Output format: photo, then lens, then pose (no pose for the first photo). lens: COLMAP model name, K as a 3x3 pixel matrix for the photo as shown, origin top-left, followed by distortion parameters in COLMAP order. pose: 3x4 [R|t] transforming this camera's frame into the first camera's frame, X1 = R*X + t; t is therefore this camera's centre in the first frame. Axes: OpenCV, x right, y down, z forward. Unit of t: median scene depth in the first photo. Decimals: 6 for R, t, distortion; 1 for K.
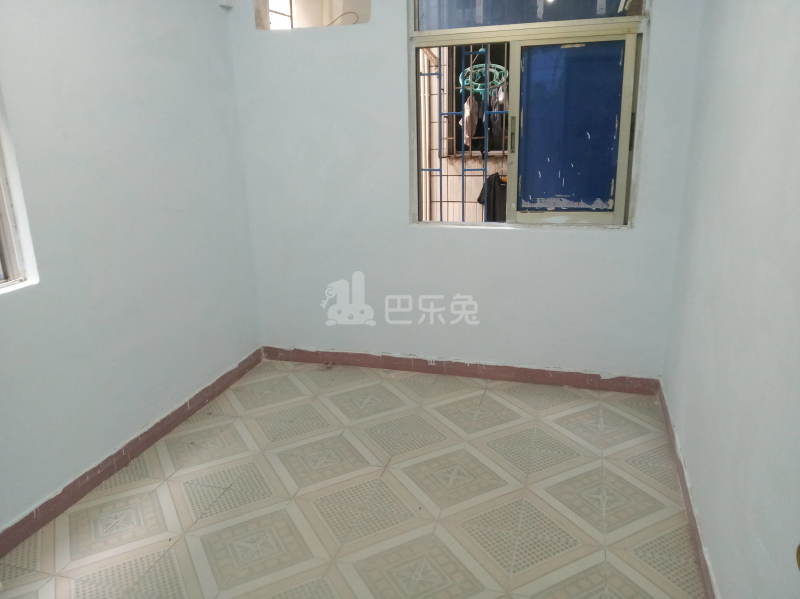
lens RADIAL K [[617.1, 0, 398.3], [0, 617.1, 287.7], [0, 0, 1]] dist [0.049457, -0.079760]
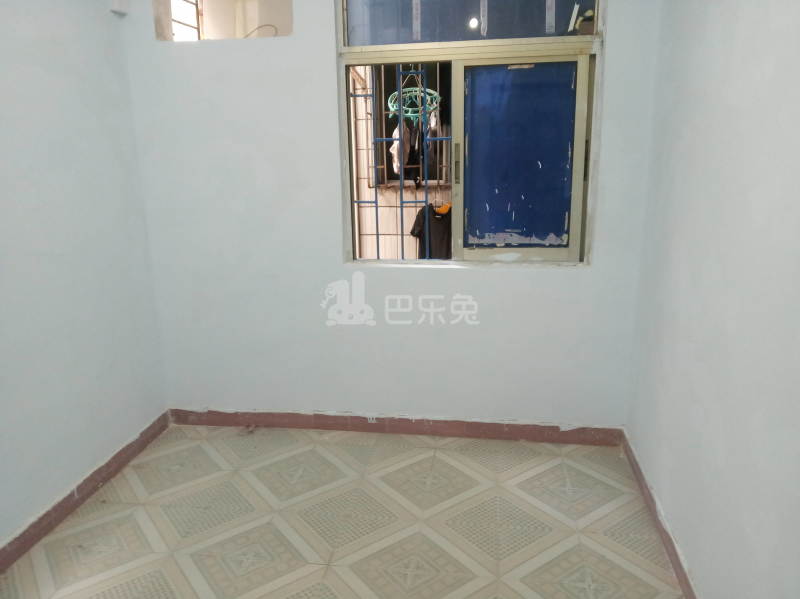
lens RADIAL K [[617.1, 0, 398.3], [0, 617.1, 287.7], [0, 0, 1]] dist [0.049457, -0.079760]
pose [[0.990263, -0.025011, 0.136945, -0.027101], [0.030771, 0.998721, -0.040107, -0.034380], [-0.135767, 0.043931, 0.989766, 0.134723]]
